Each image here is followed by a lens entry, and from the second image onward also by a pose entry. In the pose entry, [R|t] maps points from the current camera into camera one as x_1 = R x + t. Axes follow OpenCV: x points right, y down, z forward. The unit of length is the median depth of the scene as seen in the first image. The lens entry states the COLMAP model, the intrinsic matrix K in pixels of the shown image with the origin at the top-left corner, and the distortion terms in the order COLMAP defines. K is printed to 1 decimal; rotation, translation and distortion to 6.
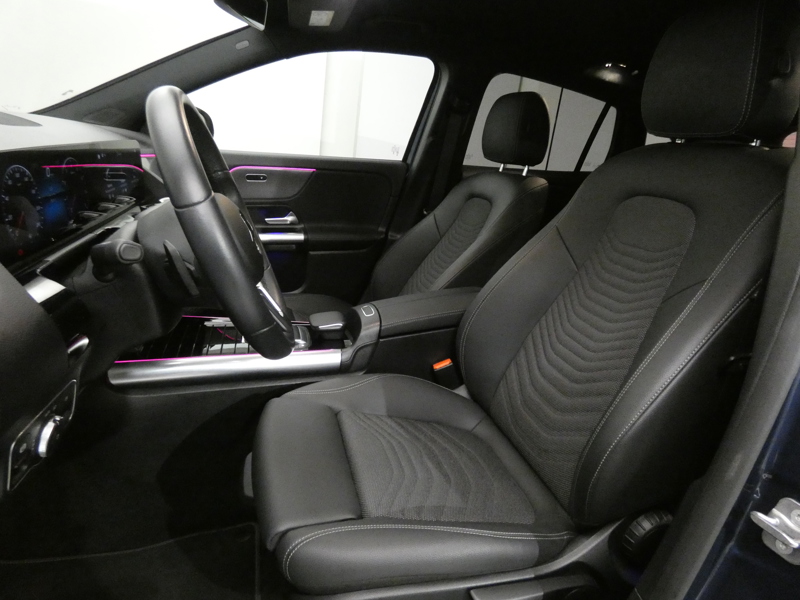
lens RADIAL K [[480.5, 0, 397.3], [0, 480.5, 298.5], [0, 0, 1]] dist [0.005643, -0.005090]
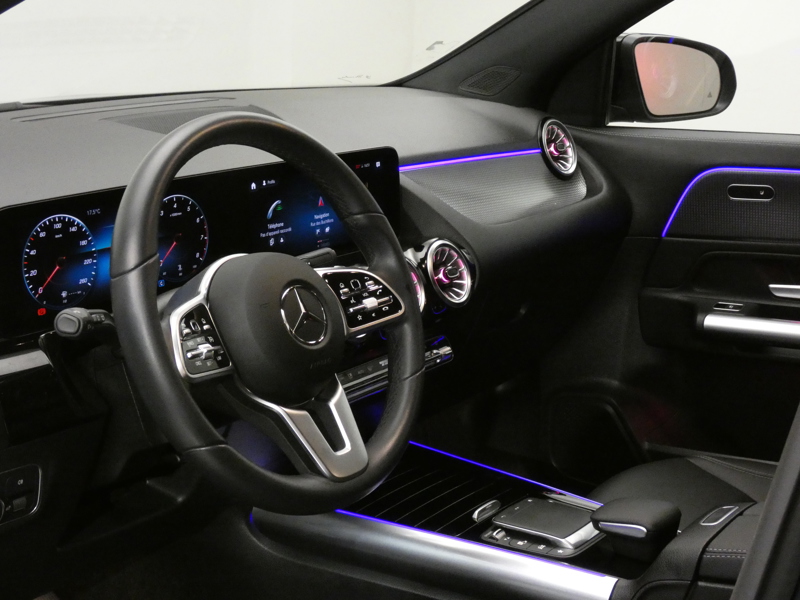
lens RADIAL K [[1413.5, 0, 400.9], [0, 1413.5, 301.1], [0, 0, 1]] dist [-0.128945, 0.000000]
pose [[0.621038, 0.091173, -0.778460, 0.764426], [-0.187547, 0.981644, -0.034651, -0.070786], [0.761011, 0.167518, 0.626738, -0.051913]]
